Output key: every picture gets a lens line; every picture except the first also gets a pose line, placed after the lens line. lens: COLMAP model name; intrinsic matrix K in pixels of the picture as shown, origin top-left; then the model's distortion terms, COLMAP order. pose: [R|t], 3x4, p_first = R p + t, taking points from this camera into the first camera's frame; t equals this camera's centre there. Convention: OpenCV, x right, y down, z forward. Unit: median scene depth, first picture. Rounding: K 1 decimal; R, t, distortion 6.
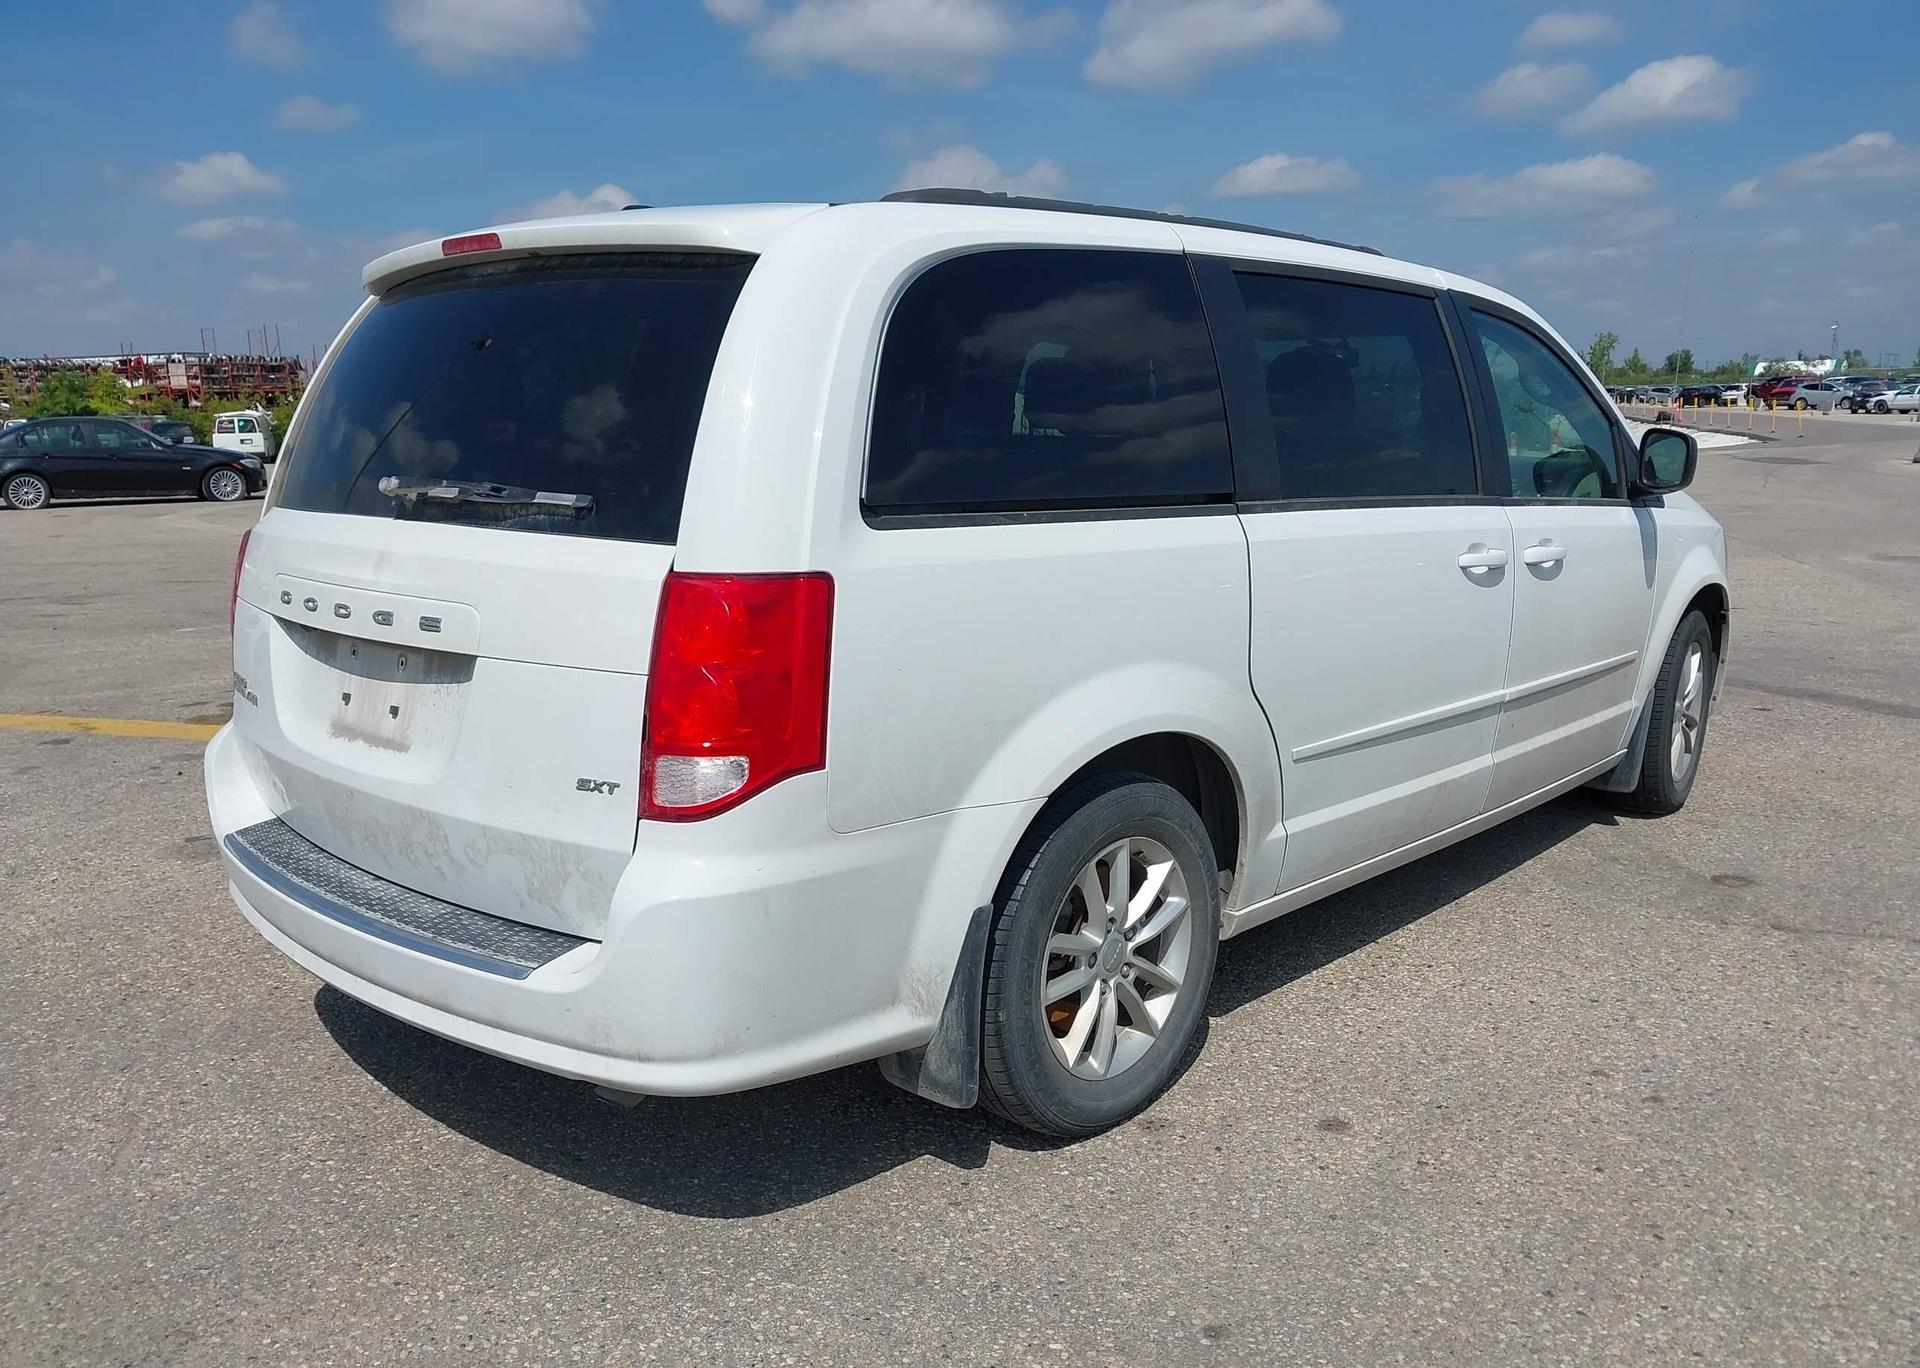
lens RADIAL K [[1547.1, 0, 961.2], [0, 1547.1, 689.0], [0, 0, 1]] dist [0.010942, -0.008189]
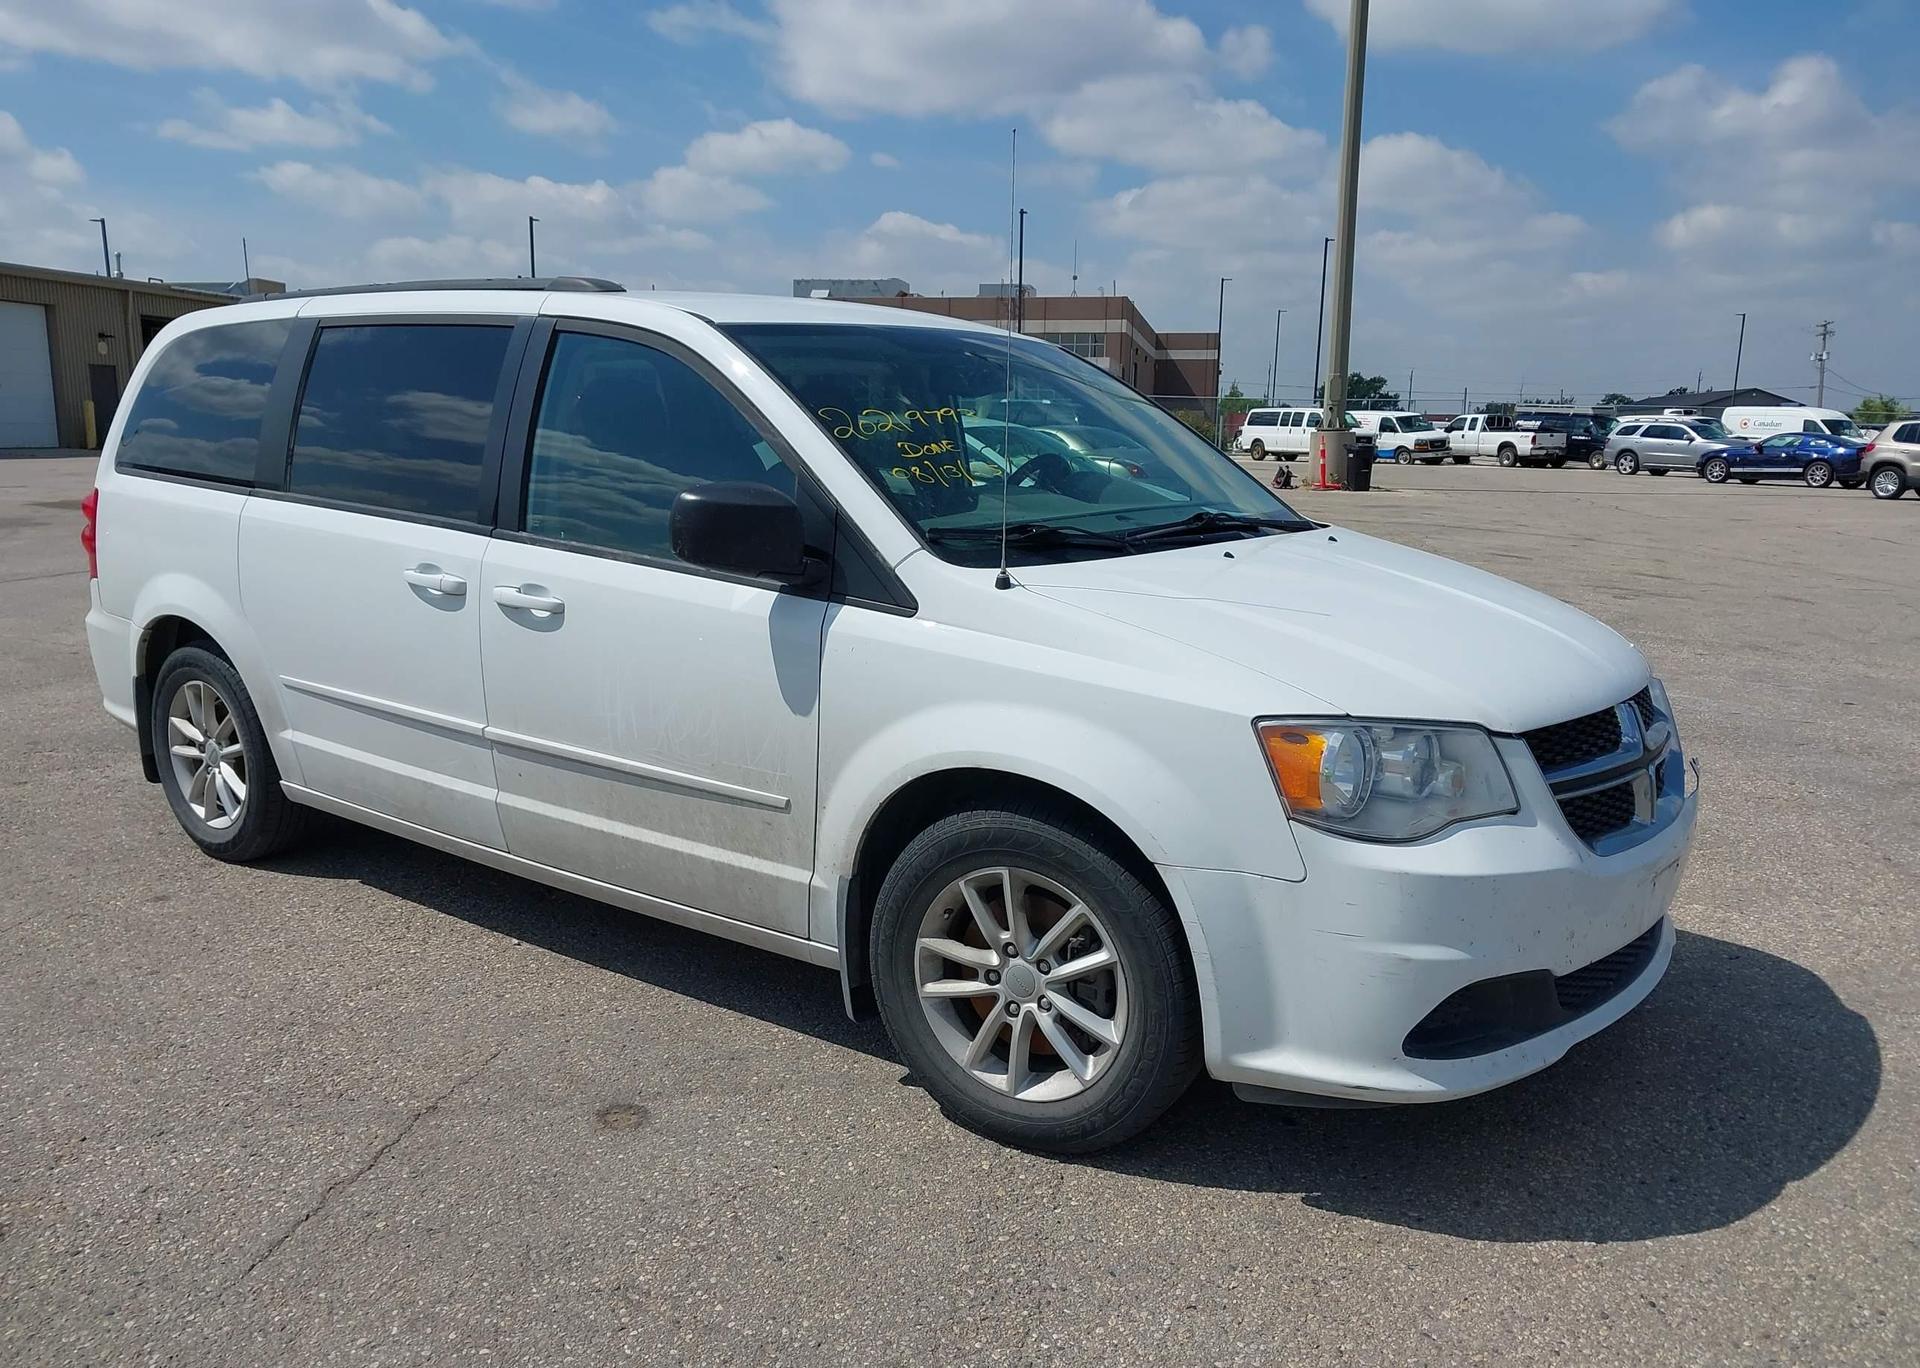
lens RADIAL K [[1547.1, 0, 953.4], [0, 1547.1, 676.7], [0, 0, 1]] dist [0.010942, -0.008189]
pose [[0.093614, 0.181631, -0.978901, 1.777844], [-0.194274, 0.967651, 0.160965, -0.326600], [0.976470, 0.175106, 0.125872, 1.552686]]
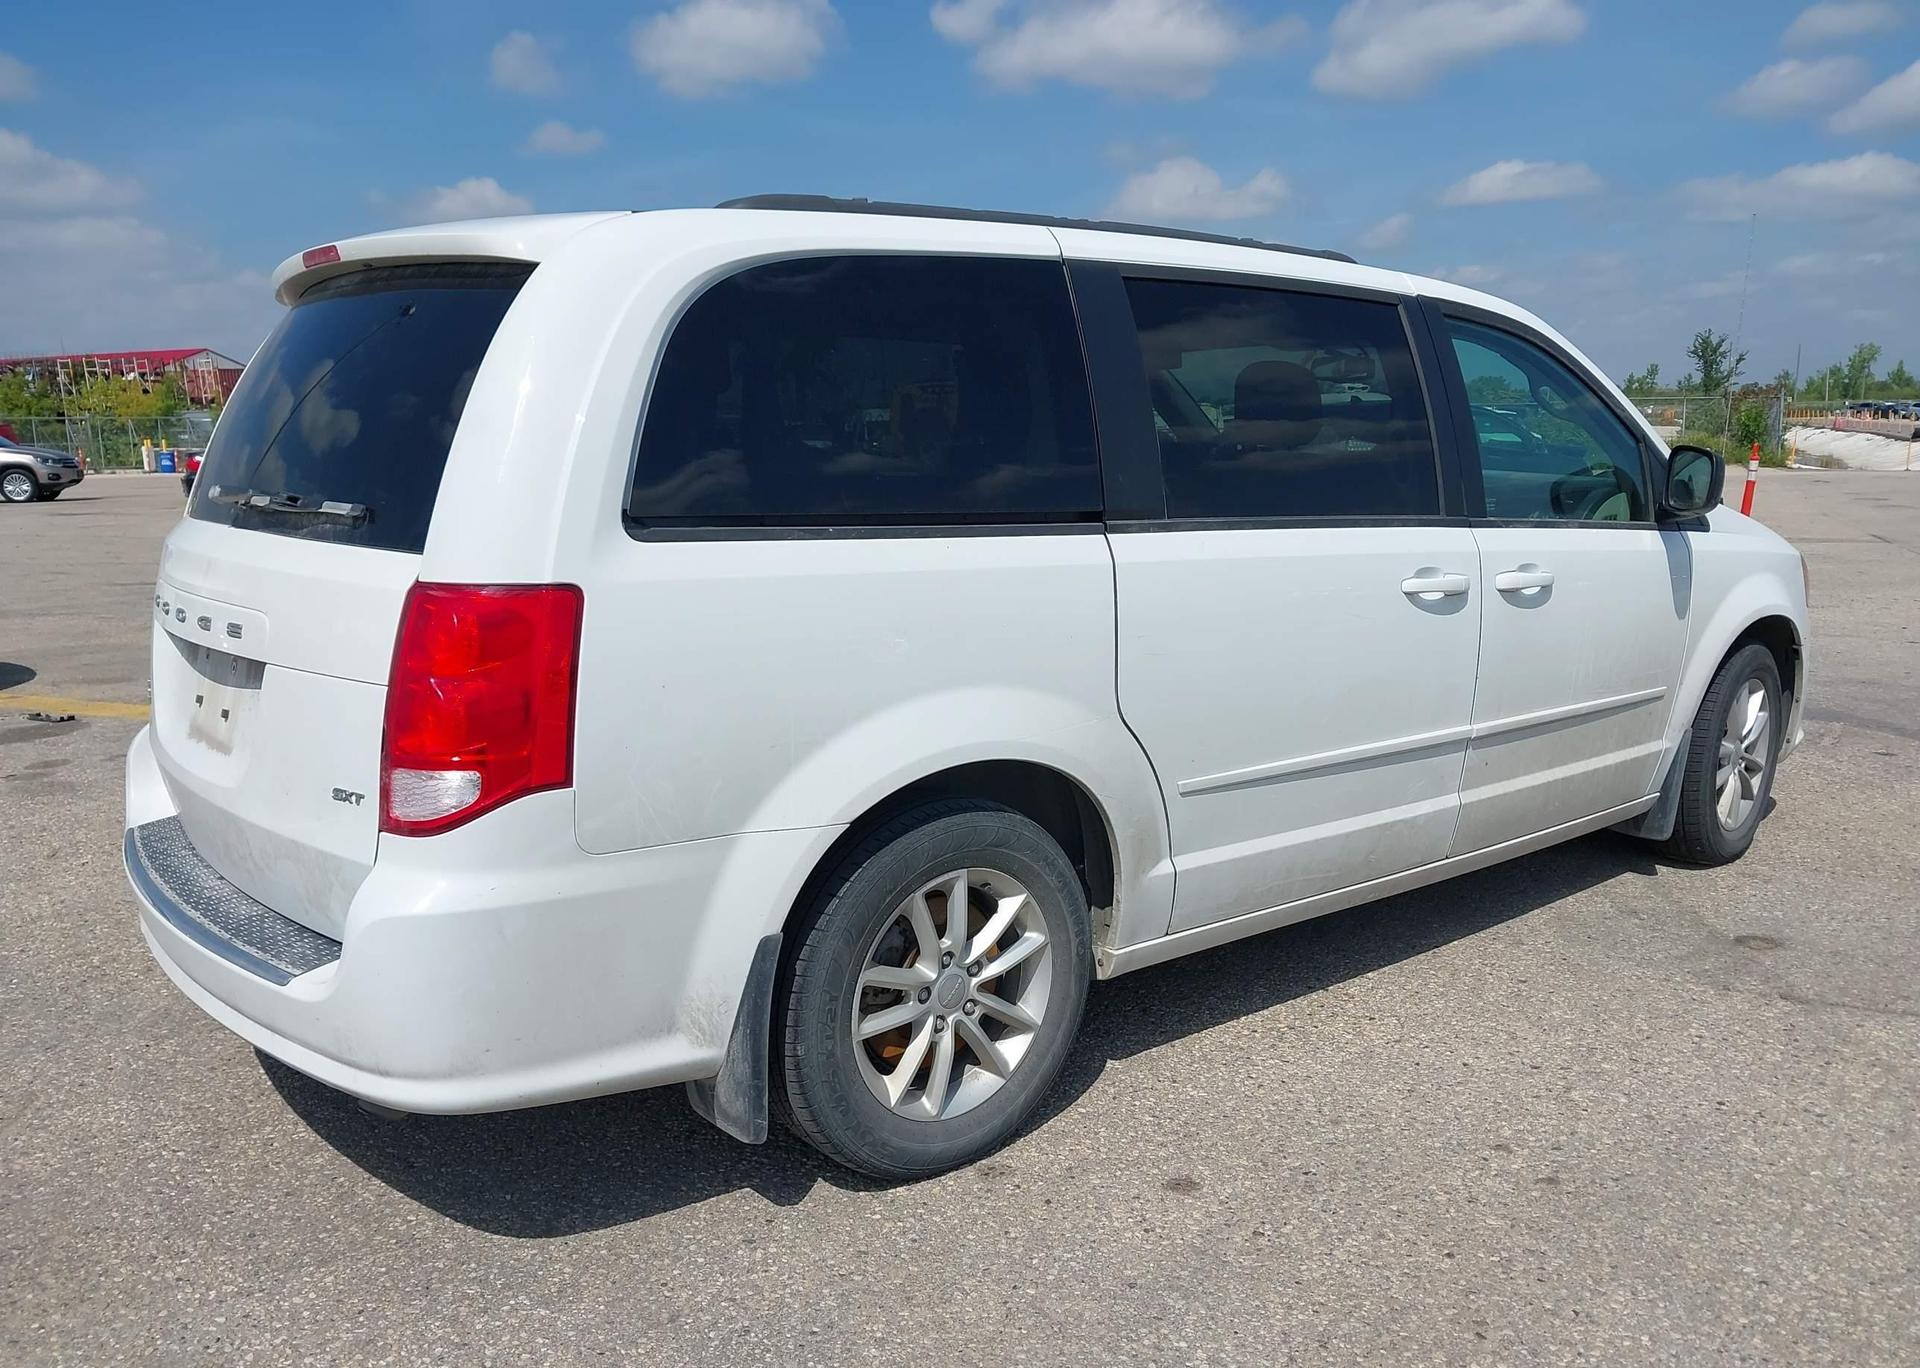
lens RADIAL K [[1547.1, 0, 955.7], [0, 1547.1, 688.6], [0, 0, 1]] dist [0.010942, -0.008189]
pose [[0.990523, 0.027526, -0.134558, 0.225921], [-0.028633, 0.999570, -0.006294, -0.009197], [0.134327, 0.010087, 0.990886, 0.049935]]
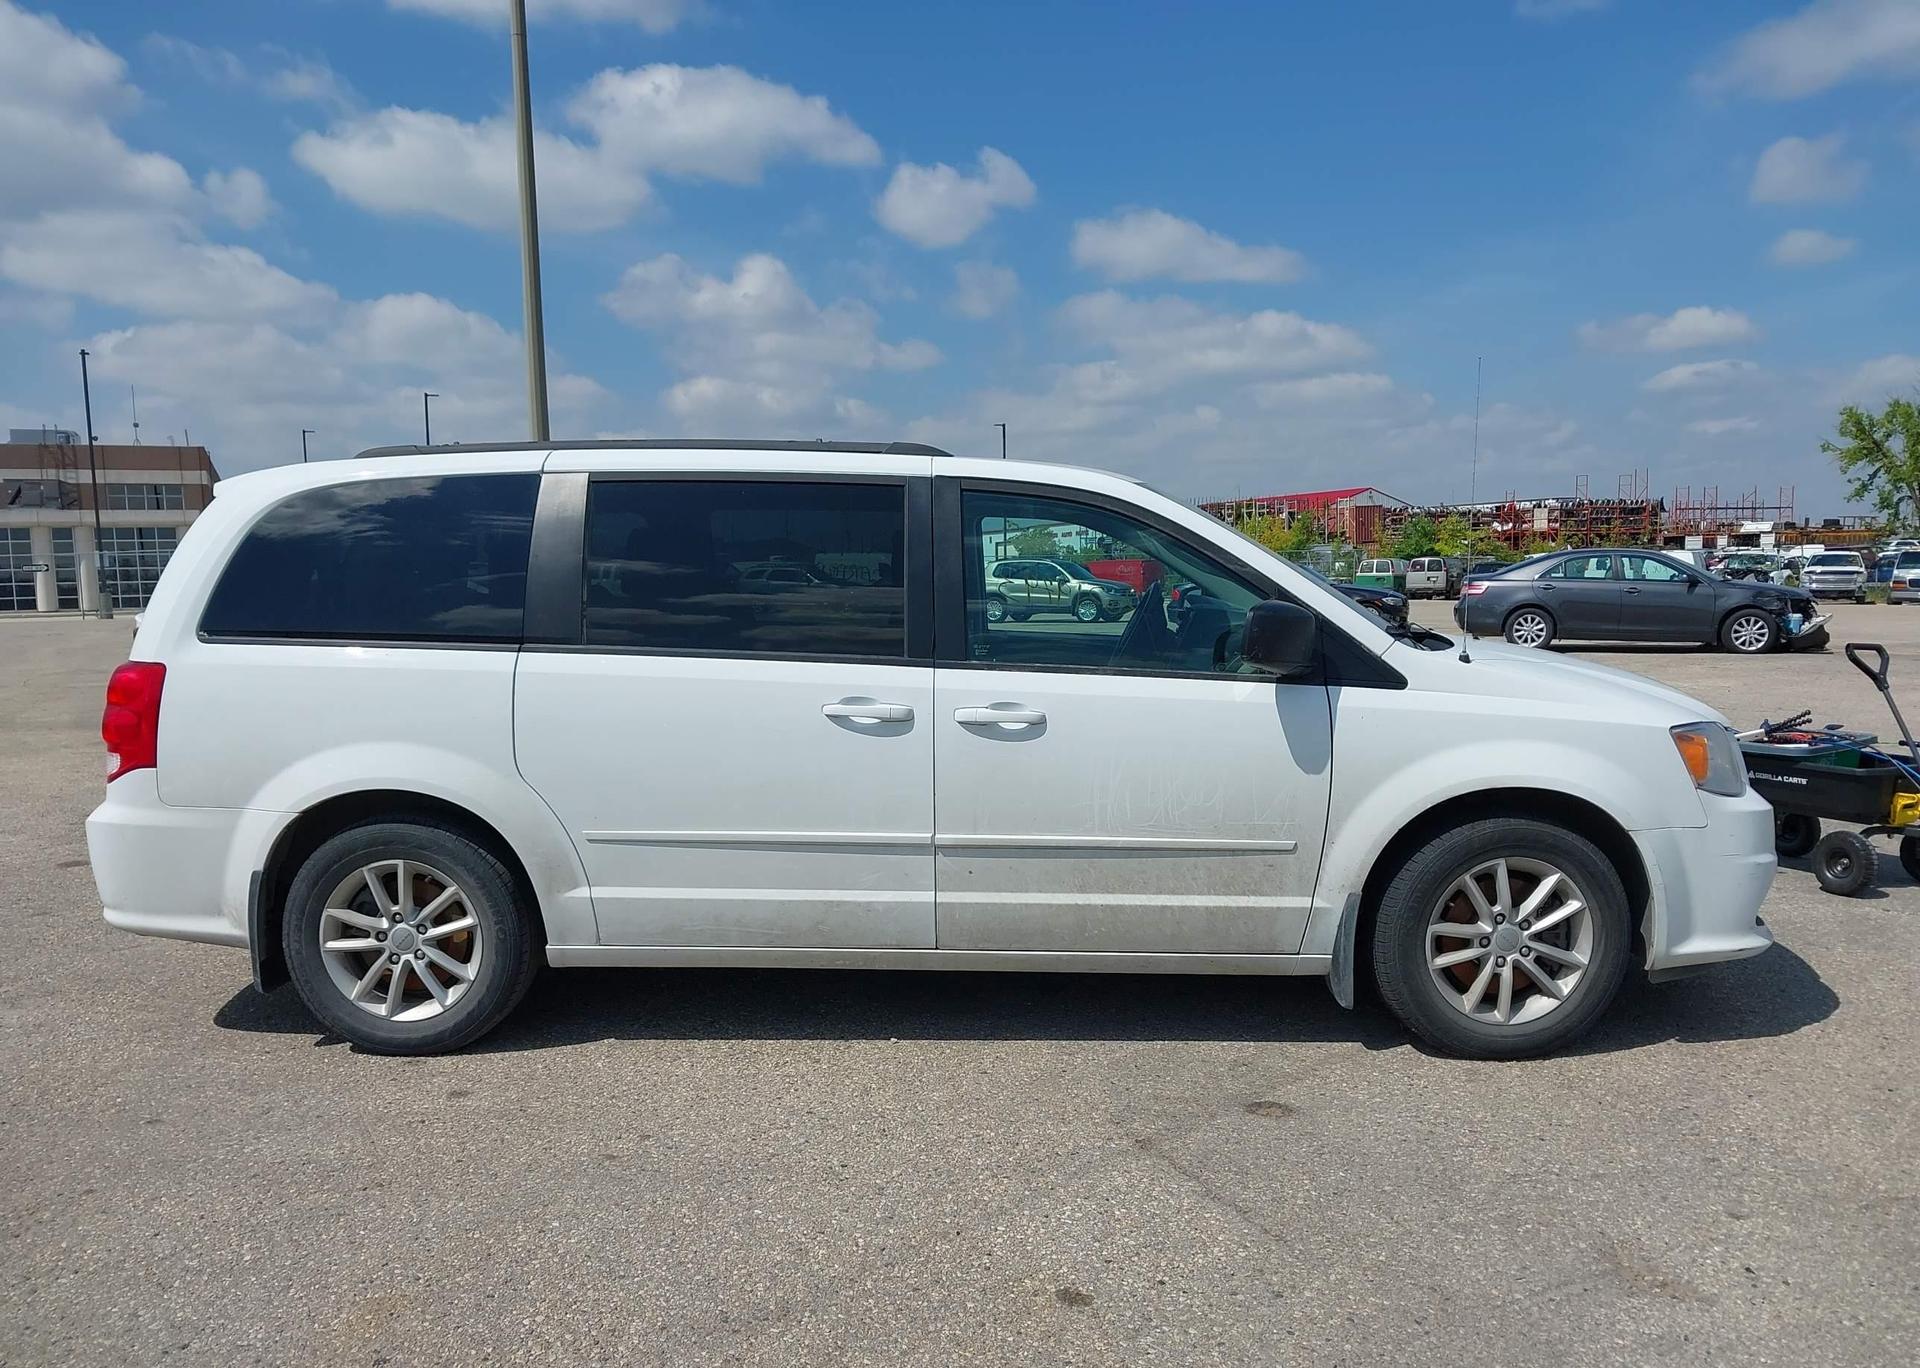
lens RADIAL K [[1547.1, 0, 952.0], [0, 1547.1, 669.8], [0, 0, 1]] dist [0.010942, -0.008189]
pose [[0.639993, 0.056271, -0.766318, 1.580687], [-0.132898, 0.990391, -0.038266, -0.099697], [0.756801, 0.126332, 0.641321, 0.403718]]
